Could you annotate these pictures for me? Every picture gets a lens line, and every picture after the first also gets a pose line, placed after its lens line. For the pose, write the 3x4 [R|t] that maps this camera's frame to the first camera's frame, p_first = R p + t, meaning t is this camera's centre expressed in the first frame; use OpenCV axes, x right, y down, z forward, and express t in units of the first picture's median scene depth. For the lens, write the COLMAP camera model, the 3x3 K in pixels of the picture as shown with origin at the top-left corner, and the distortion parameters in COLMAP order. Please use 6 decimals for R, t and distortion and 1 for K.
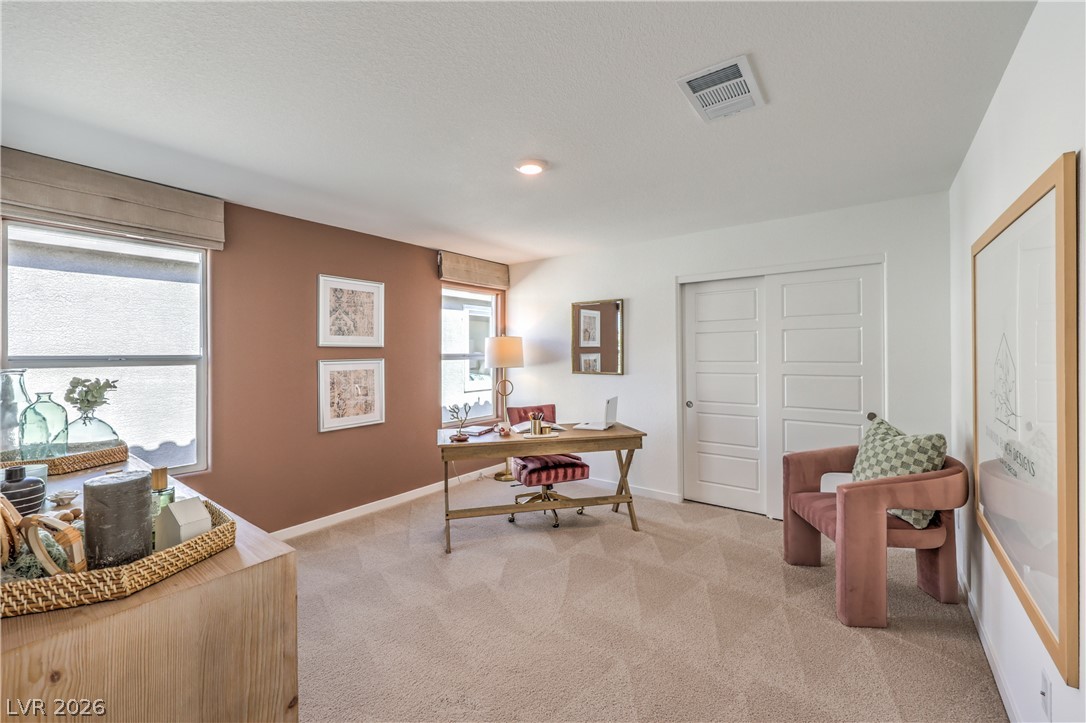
lens RADIAL K [[438.0, 0, 545.7], [0, 438.0, 357.4], [0, 0, 1]] dist [0.000751, -0.000237]
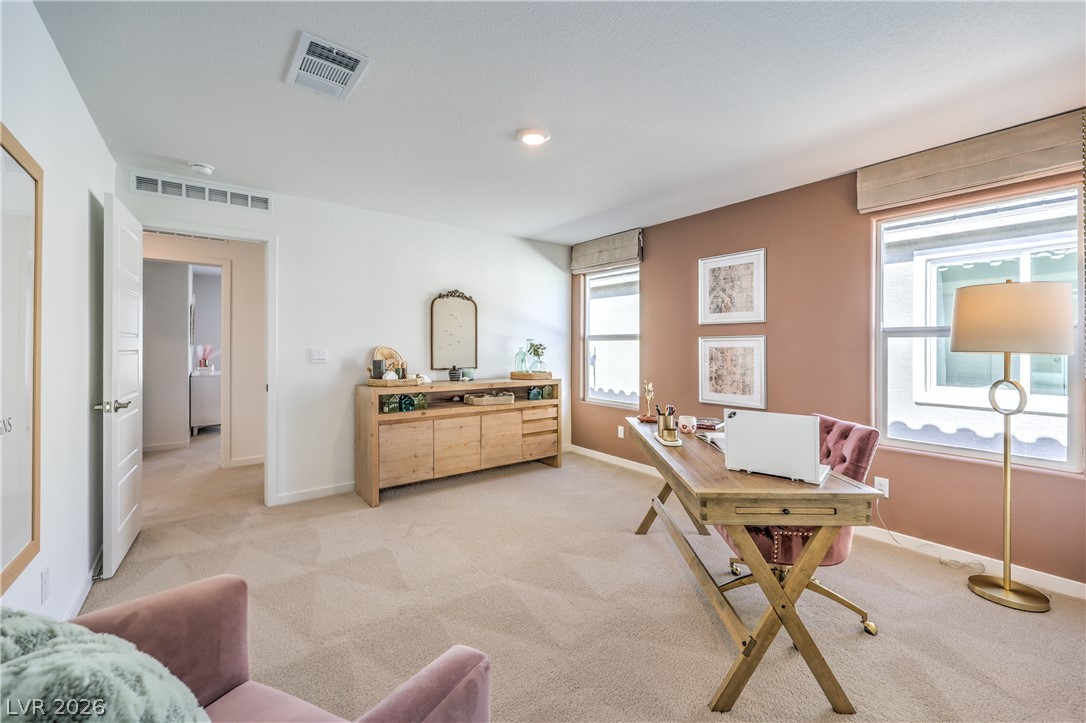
lens RADIAL K [[445.8, 0, 546.7], [0, 445.8, 344.0], [0, 0, 1]] dist [-0.000443, -0.000175]
pose [[-0.274209, 0.010305, -0.961615, 0.651843], [-0.003858, 0.999923, 0.011815, 0.011993], [0.961662, 0.006950, -0.274148, 0.908346]]
